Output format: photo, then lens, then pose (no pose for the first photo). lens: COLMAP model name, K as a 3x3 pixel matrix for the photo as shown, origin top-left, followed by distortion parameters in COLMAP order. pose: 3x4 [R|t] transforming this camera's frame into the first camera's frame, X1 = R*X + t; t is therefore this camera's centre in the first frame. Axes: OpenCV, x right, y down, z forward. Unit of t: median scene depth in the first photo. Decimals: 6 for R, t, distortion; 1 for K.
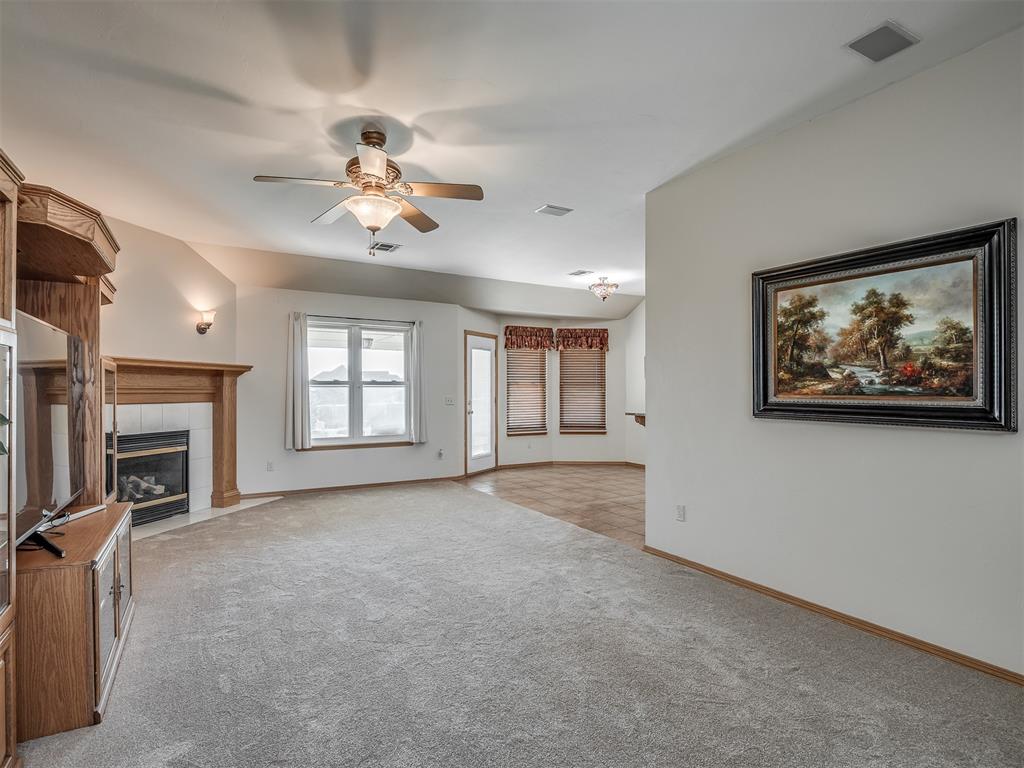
lens RADIAL K [[532.6, 0, 512.0], [0, 532.6, 384.0], [0, 0, 1]] dist [-0.014040, 0.000121]
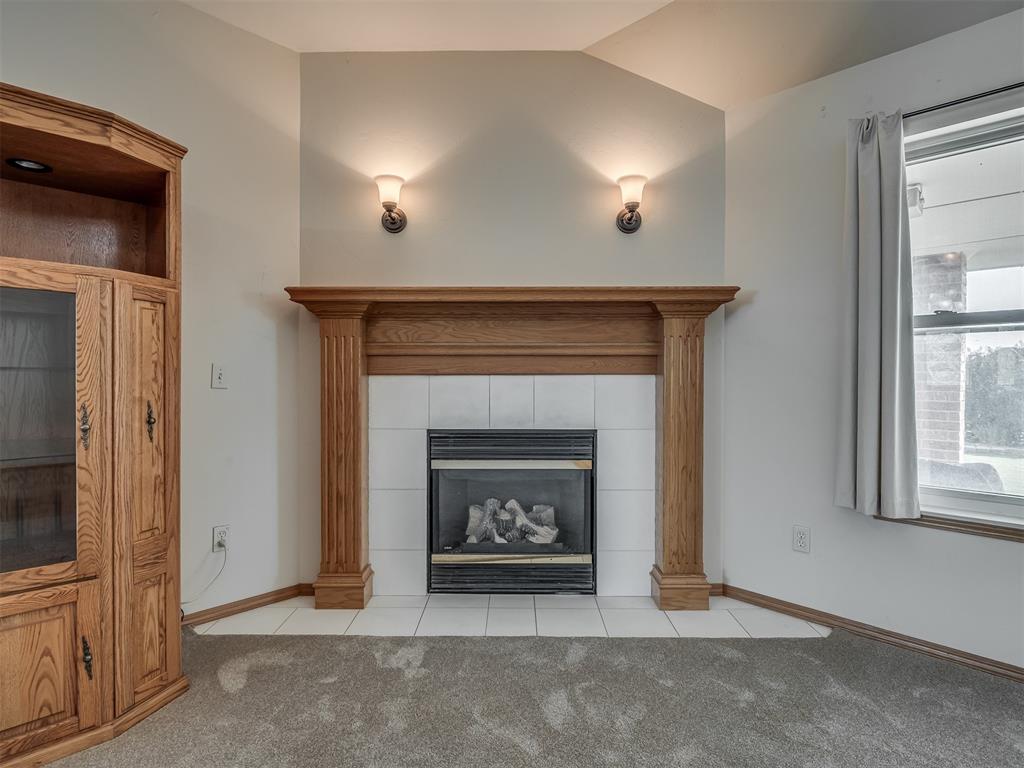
lens RADIAL K [[532.6, 0, 512.0], [0, 532.6, 384.0], [0, 0, 1]] dist [-0.014040, 0.000121]
pose [[0.249657, 0.022234, -0.968079, -0.135438], [0.016357, 0.999497, 0.027174, 0.026539], [0.968196, -0.022619, 0.249167, 0.734311]]
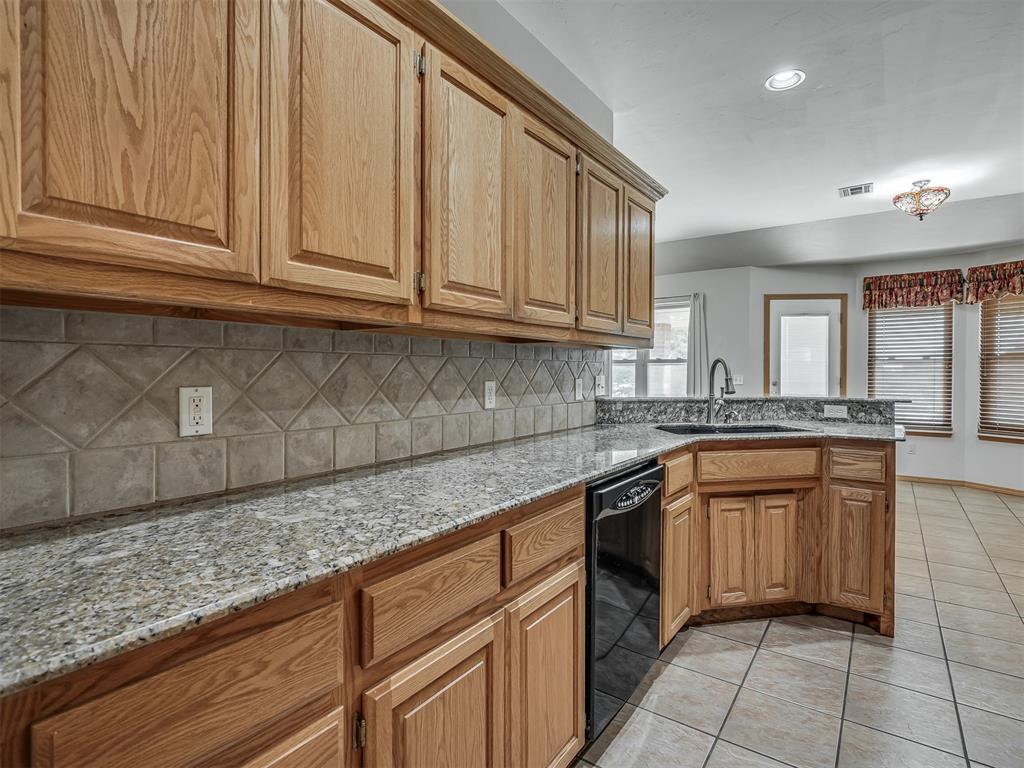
lens RADIAL K [[532.6, 0, 512.0], [0, 532.6, 384.0], [0, 0, 1]] dist [-0.014040, 0.000121]
pose [[0.410134, 0.023586, -0.911720, 0.647444], [0.011587, 0.999450, 0.031068, 0.007800], [0.911952, -0.023306, 0.409635, 0.398025]]
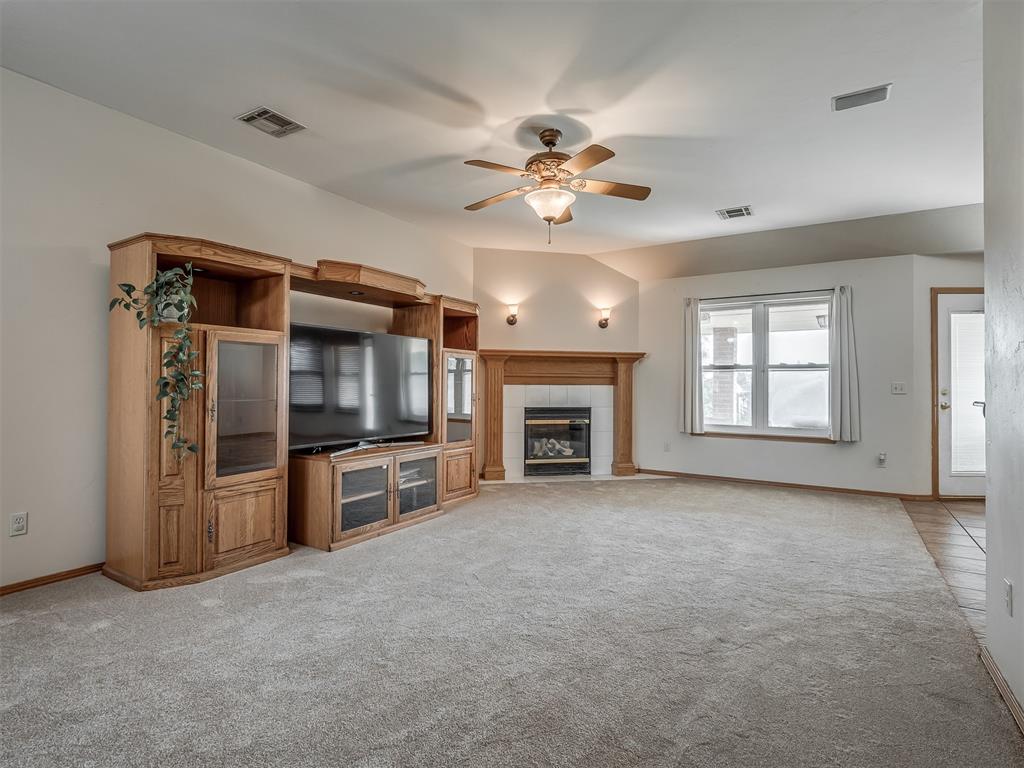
lens RADIAL K [[535.4, 0, 494.0], [0, 535.4, 380.6], [0, 0, 1]] dist [0.000042, 0.000293]
pose [[0.450187, -0.000666, -0.892934, 0.365736], [0.006972, 0.999972, 0.002768, 0.018274], [0.892907, -0.007471, 0.450179, 0.220691]]
